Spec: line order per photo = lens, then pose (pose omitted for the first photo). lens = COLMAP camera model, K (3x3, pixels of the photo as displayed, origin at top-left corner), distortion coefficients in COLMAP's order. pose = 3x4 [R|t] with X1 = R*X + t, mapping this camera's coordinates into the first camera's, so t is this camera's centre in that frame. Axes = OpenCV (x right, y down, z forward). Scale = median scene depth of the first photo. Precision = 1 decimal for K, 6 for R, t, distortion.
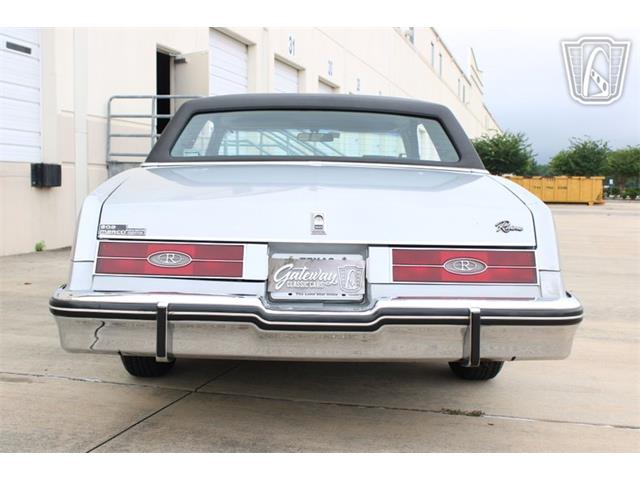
lens RADIAL K [[782.2, 0, 319.3], [0, 782.2, 239.1], [0, 0, 1]] dist [-0.064713, -0.008477]
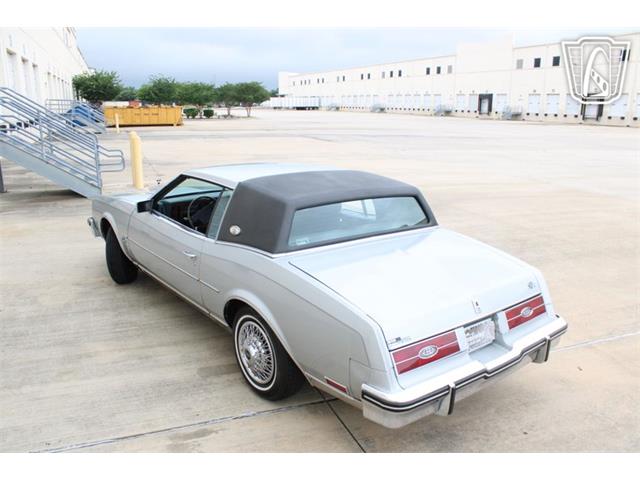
lens RADIAL K [[542.5, 0, 323.3], [0, 542.5, 242.0], [0, 0, 1]] dist [-0.169291, 0.149085]
pose [[0.788079, -0.149076, 0.597250, -0.707104], [0.030255, 0.978440, 0.204301, -0.305459], [-0.614830, -0.142935, 0.775599, 0.230589]]
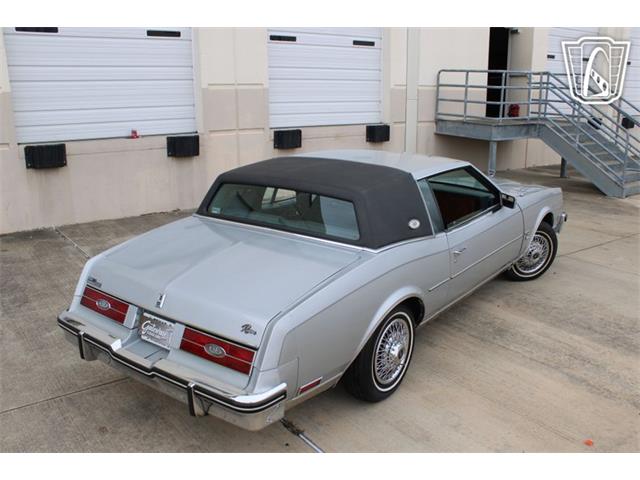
lens RADIAL K [[597.3, 0, 323.4], [0, 597.3, 239.4], [0, 0, 1]] dist [-0.164018, 0.179414]
pose [[0.785993, 0.143543, -0.601340, 0.727939], [-0.031041, 0.980608, 0.193504, -0.290547], [0.617455, -0.133426, 0.775207, 0.204424]]
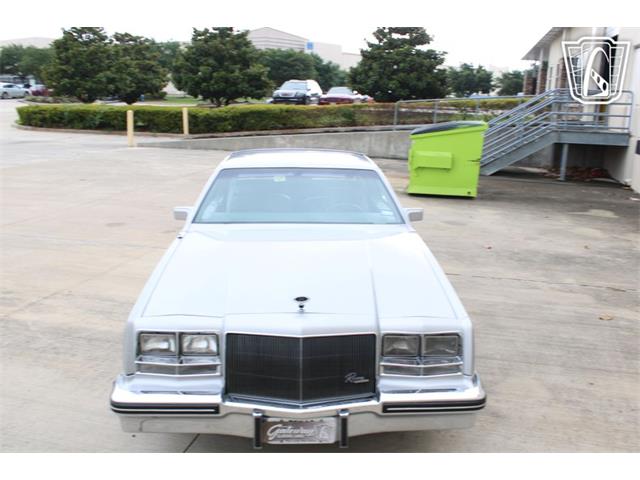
lens RADIAL K [[611.6, 0, 322.7], [0, 611.6, 240.0], [0, 0, 1]] dist [-0.149441, 0.116166]
pose [[-0.998981, -0.030355, -0.033399, -0.021488], [-0.038891, 0.954458, 0.295800, -0.463704], [0.022899, 0.296798, -0.954666, 2.787975]]
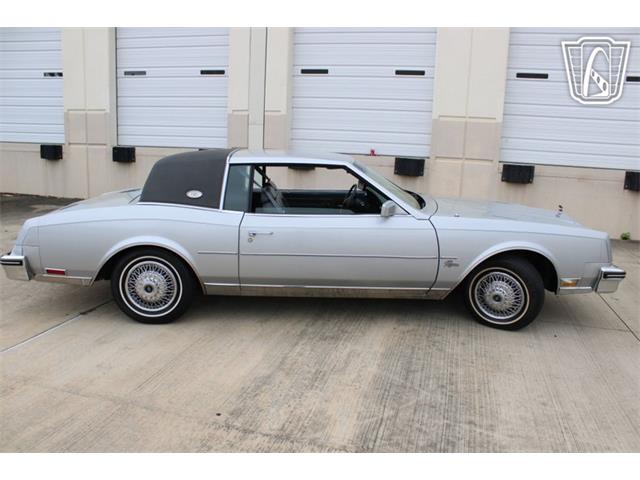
lens RADIAL K [[540.6, 0, 323.7], [0, 540.6, 241.8], [0, 0, 1]] dist [-0.174377, 0.156301]
pose [[0.020087, 0.185487, -0.982441, 1.374289], [-0.100368, 0.978050, 0.182606, -0.255548], [0.994748, 0.094937, 0.038263, 1.371098]]
